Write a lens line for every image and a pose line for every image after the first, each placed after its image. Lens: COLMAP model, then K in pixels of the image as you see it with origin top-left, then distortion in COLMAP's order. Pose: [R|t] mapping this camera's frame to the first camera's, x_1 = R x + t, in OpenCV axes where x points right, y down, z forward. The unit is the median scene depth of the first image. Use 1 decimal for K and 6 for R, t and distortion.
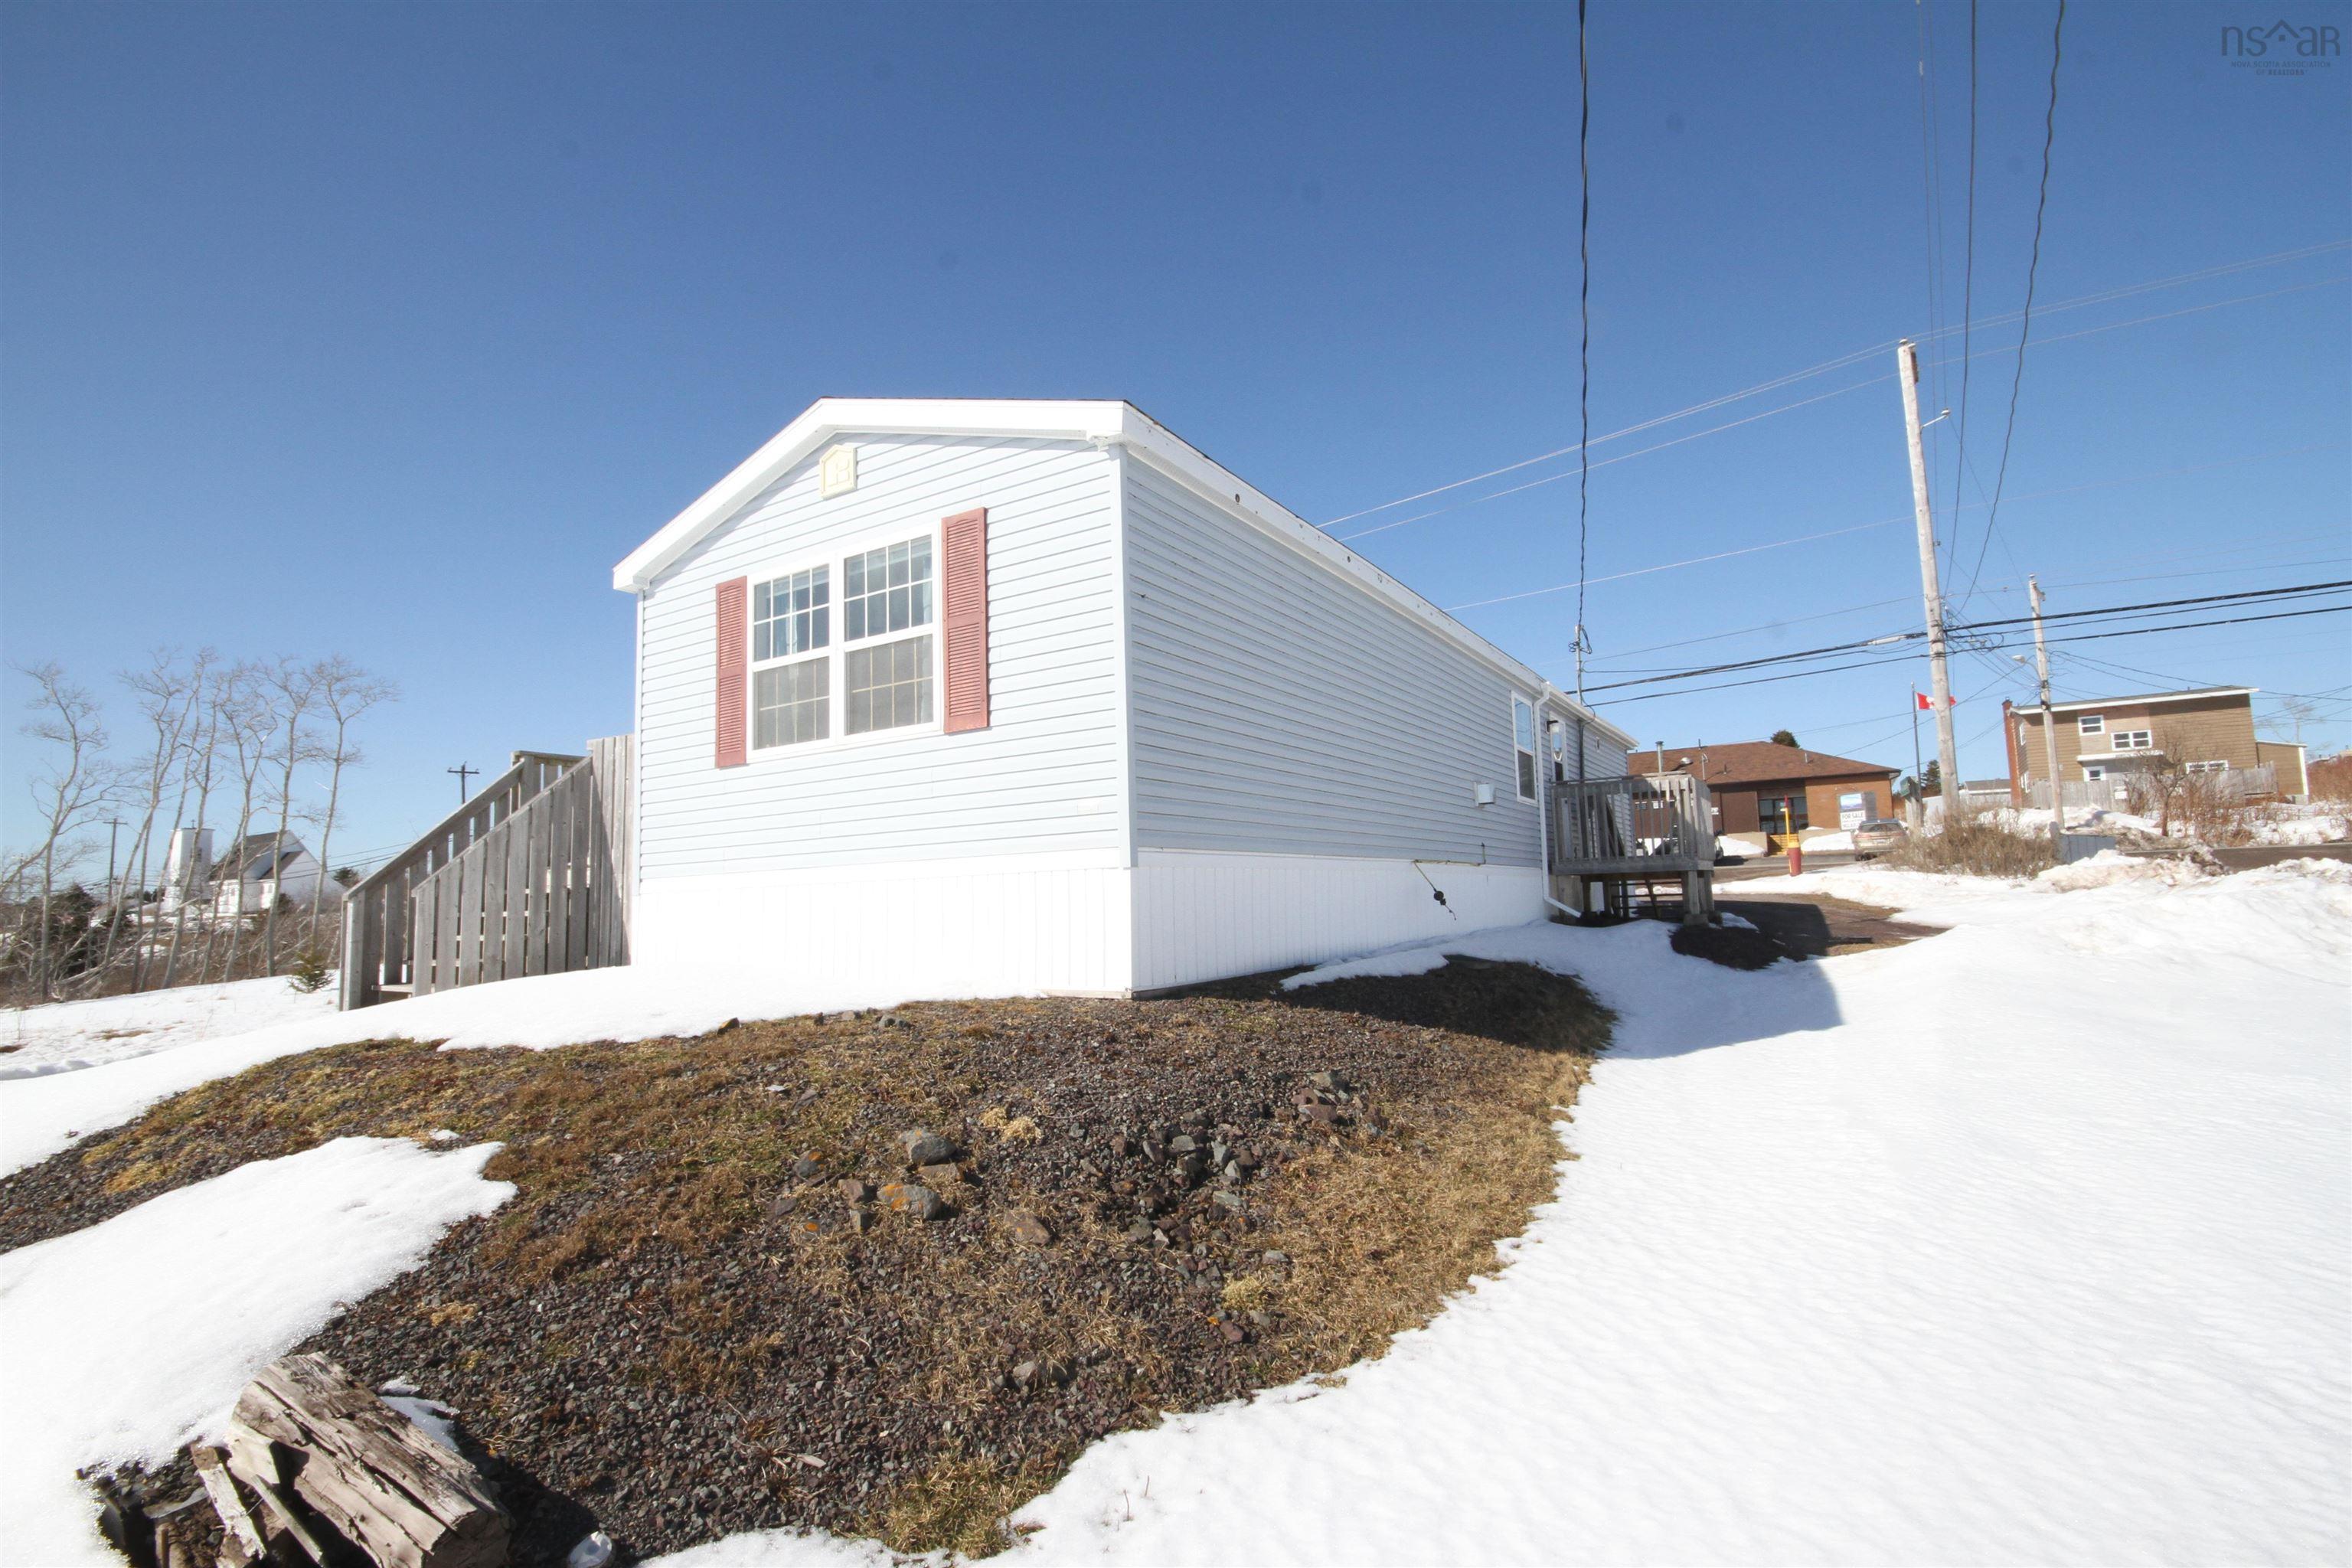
lens RADIAL K [[1087.6, 0, 1176.0], [0, 1087.6, 784.0], [0, 0, 1]] dist [-0.003568, -0.000372]
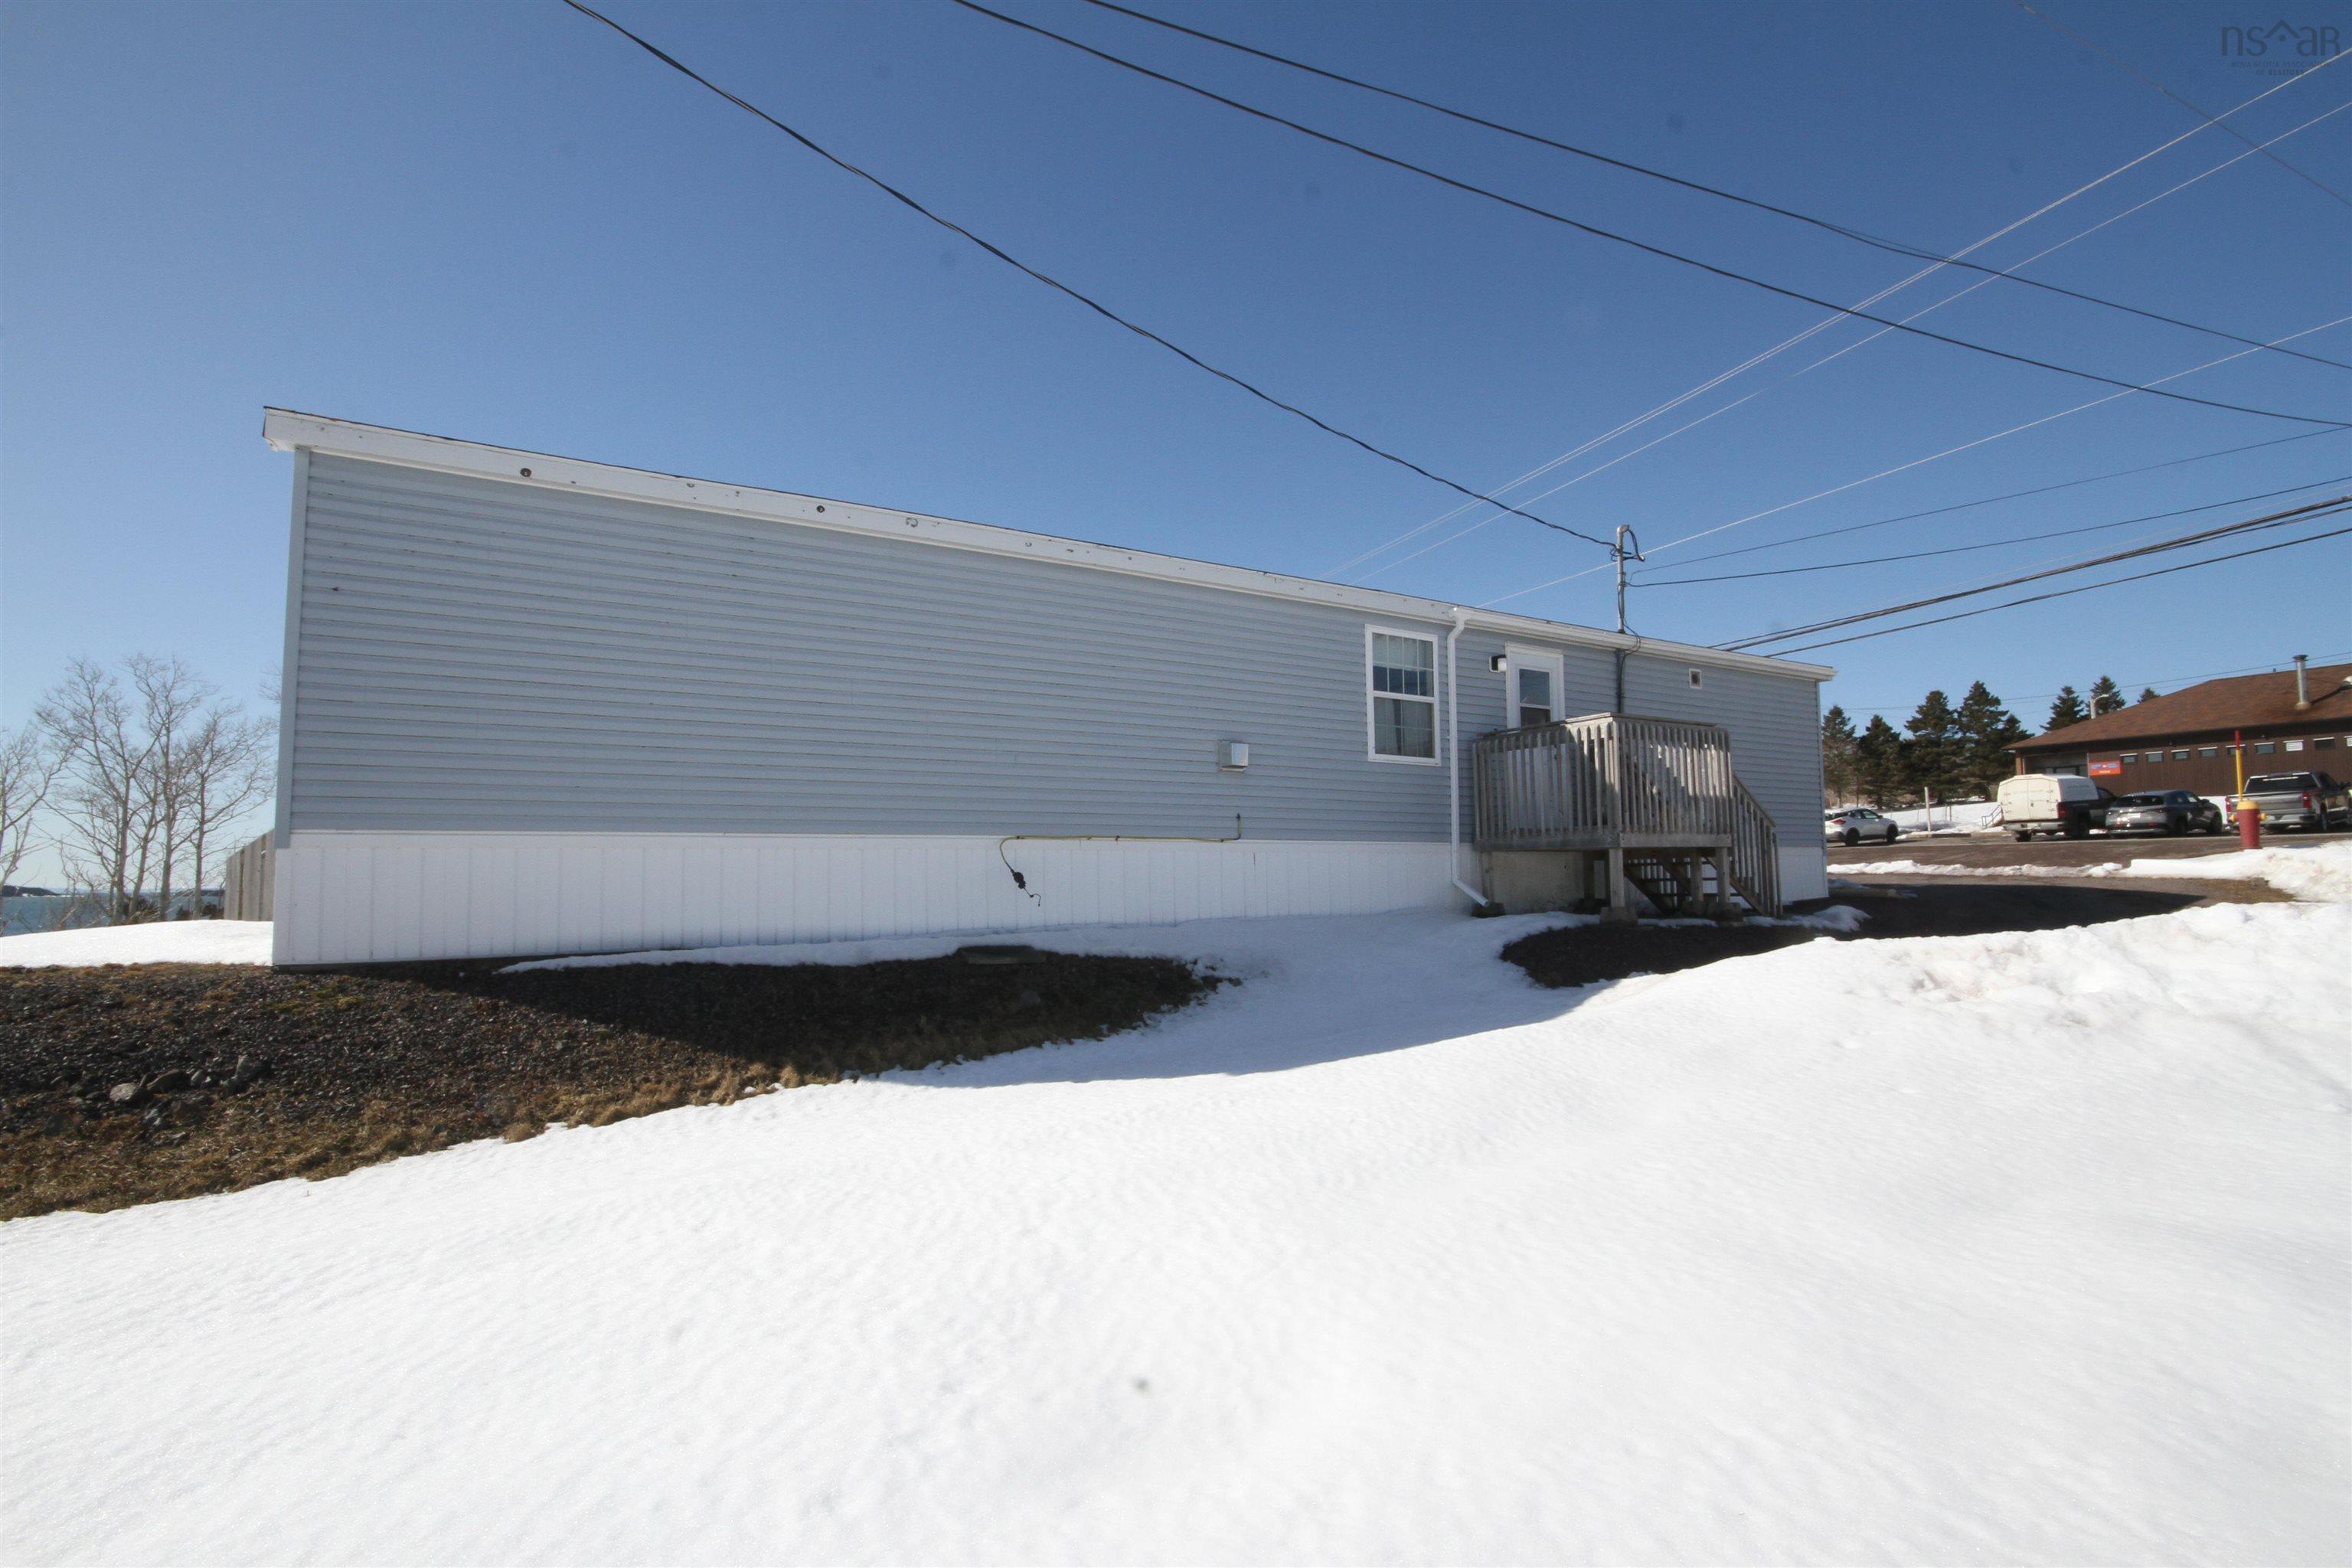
lens RADIAL K [[1087.6, 0, 1176.0], [0, 1087.6, 784.0], [0, 0, 1]] dist [-0.003568, -0.000372]
pose [[0.891812, -0.017748, -0.452059, 0.923277], [0.033179, 0.999105, 0.026231, 0.011117], [0.451189, -0.038392, 0.891602, 0.343780]]
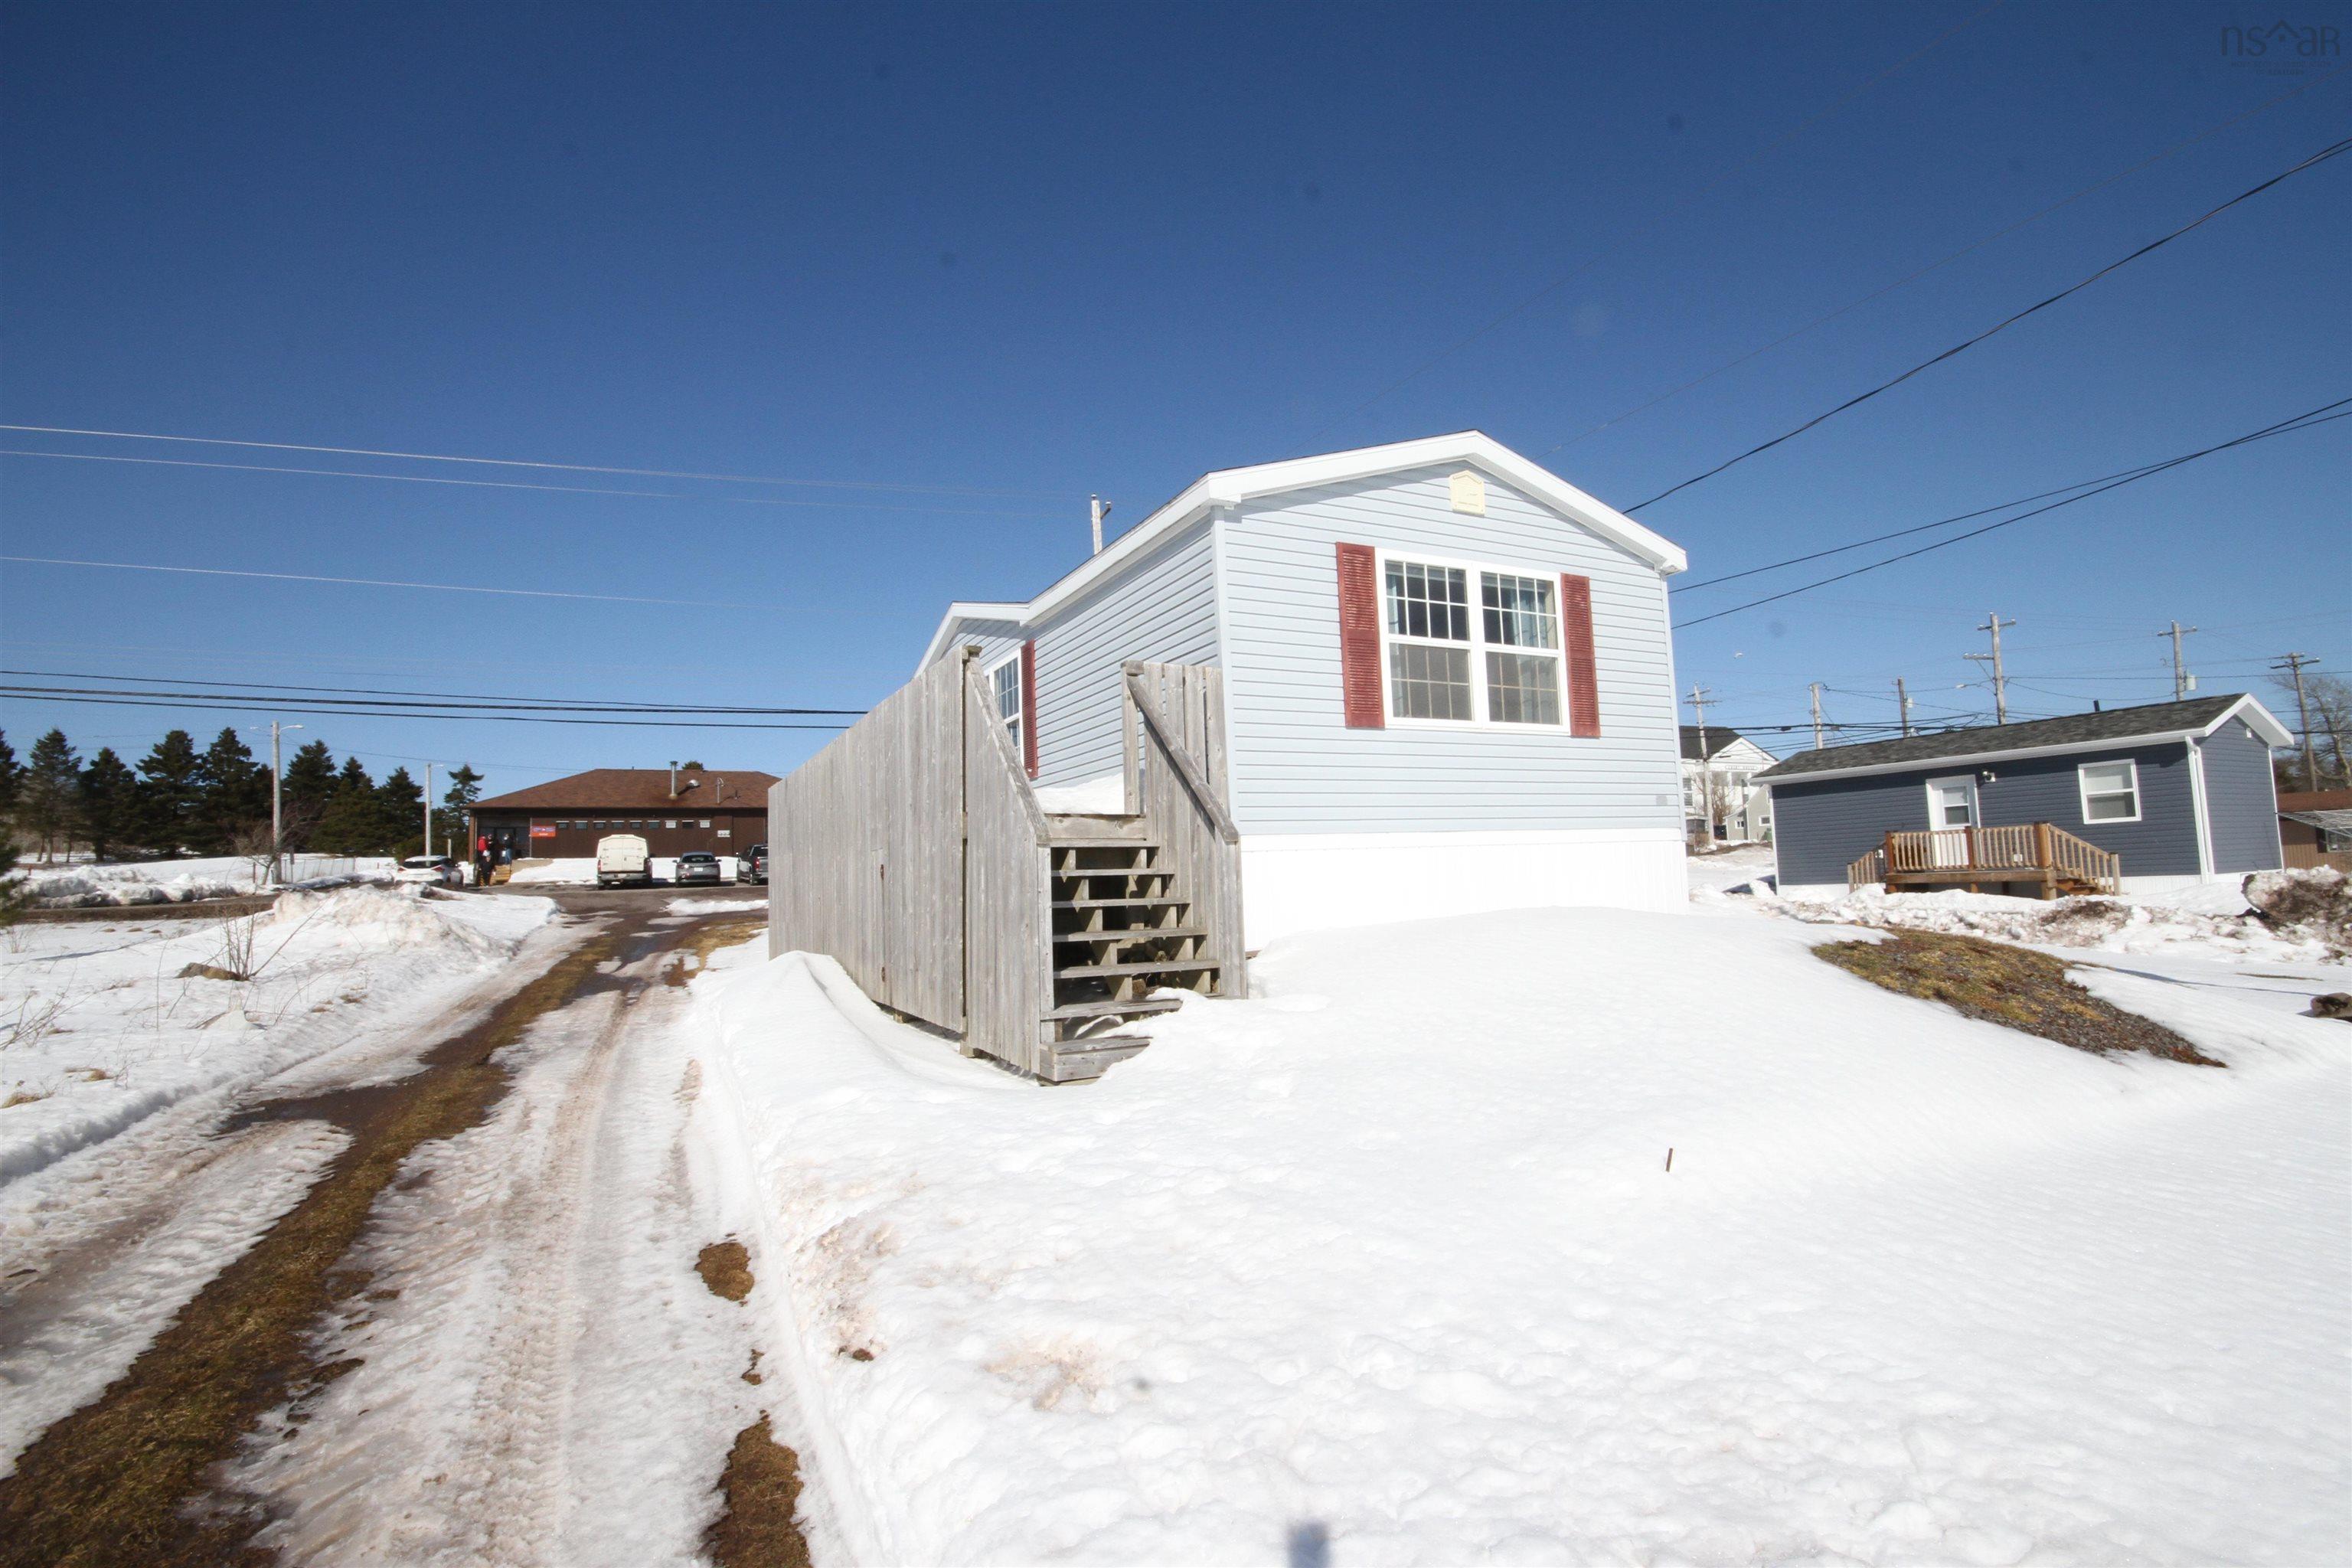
lens RADIAL K [[1087.6, 0, 1176.0], [0, 1087.6, 784.0], [0, 0, 1]] dist [-0.003568, -0.000372]
pose [[0.517398, 0.094044, 0.850562, -1.417888], [-0.072318, 0.995193, -0.066044, 0.121109], [-0.852684, -0.027340, 0.521712, 0.640494]]
